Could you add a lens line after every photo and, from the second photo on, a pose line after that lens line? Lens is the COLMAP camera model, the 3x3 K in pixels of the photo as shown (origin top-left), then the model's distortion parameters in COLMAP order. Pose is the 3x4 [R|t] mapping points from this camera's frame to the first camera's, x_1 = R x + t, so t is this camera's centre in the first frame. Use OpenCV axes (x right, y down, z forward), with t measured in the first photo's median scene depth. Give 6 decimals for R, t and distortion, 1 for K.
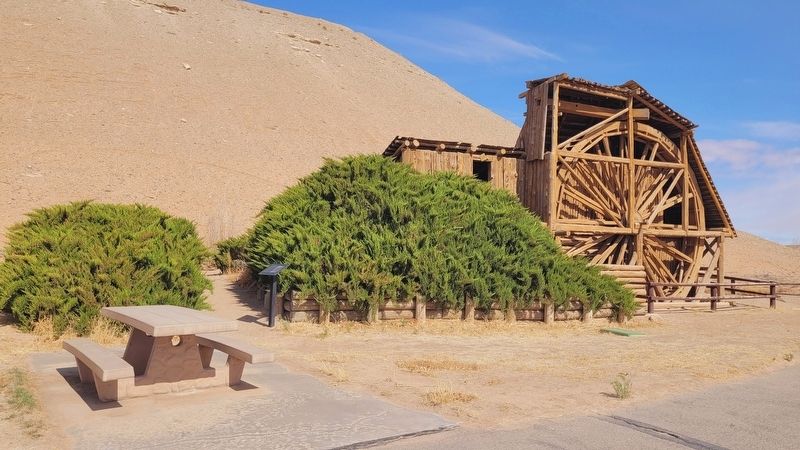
lens RADIAL K [[607.0, 0, 400.0], [0, 607.0, 225.0], [0, 0, 1]] dist [0.040576, -0.001233]
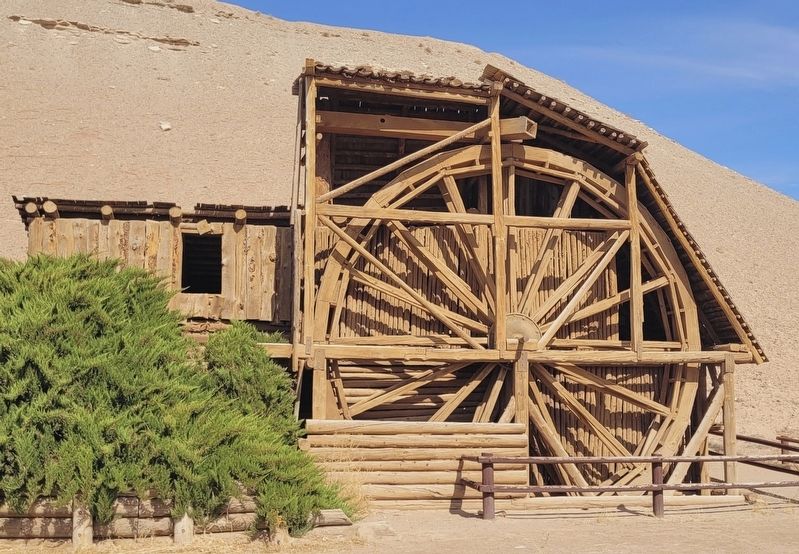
lens RADIAL K [[994.2, 0, 399.6], [0, 994.2, 312.3], [0, 0, 1]] dist [0.042439, -0.008424]
pose [[0.980670, -0.041087, -0.191306, 0.452319], [0.030547, 0.997865, -0.057726, 0.019166], [0.193269, 0.050767, 0.979831, 0.165997]]
